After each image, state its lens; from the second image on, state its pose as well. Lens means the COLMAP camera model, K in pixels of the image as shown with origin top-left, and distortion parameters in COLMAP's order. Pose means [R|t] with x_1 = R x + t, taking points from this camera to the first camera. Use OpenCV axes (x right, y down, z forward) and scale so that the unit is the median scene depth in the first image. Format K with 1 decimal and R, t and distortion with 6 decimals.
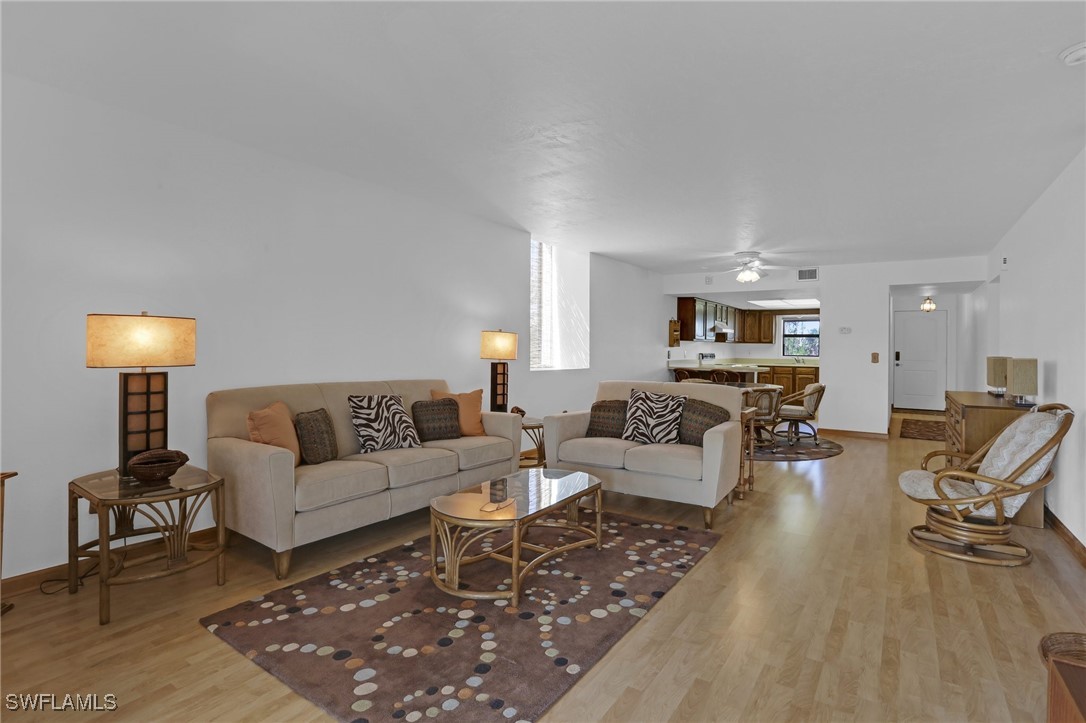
lens RADIAL K [[534.8, 0, 532.5], [0, 534.8, 352.6], [0, 0, 1]] dist [-0.060008, 0.018009]
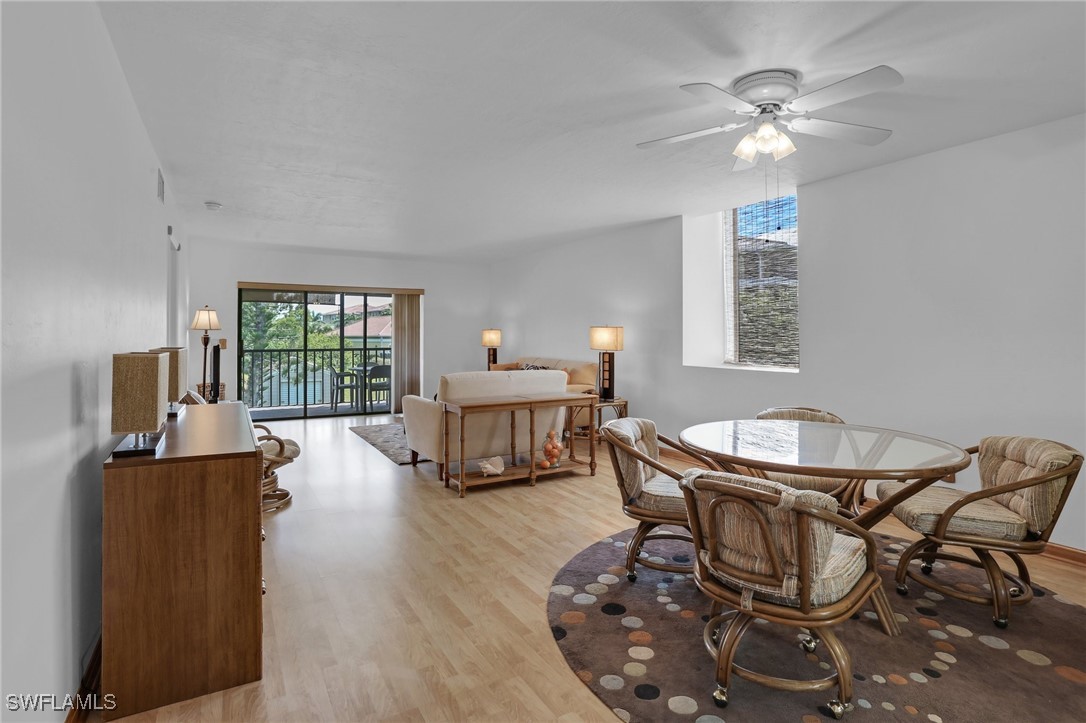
lens RADIAL K [[534.8, 0, 548.9], [0, 534.8, 332.6], [0, 0, 1]] dist [-0.060008, 0.018009]
pose [[-0.391867, -0.016936, -0.919866, 1.551183], [-0.011039, 0.999845, -0.013706, -0.011797], [0.919956, 0.004783, -0.391993, 1.928367]]
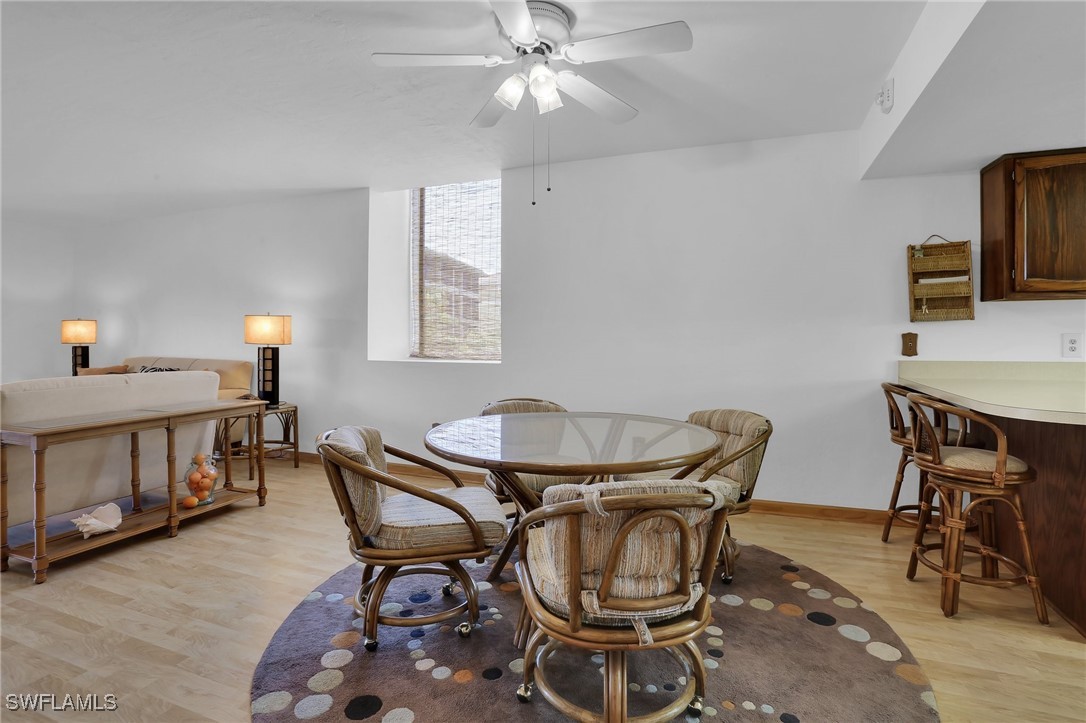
lens RADIAL K [[534.8, 0, 550.8], [0, 534.8, 336.6], [0, 0, 1]] dist [-0.060008, 0.018009]
pose [[0.245543, -0.008923, -0.969345, 1.388019], [-0.003938, 0.999940, -0.010202, 0.009755], [0.969378, 0.006323, 0.245493, 1.796856]]
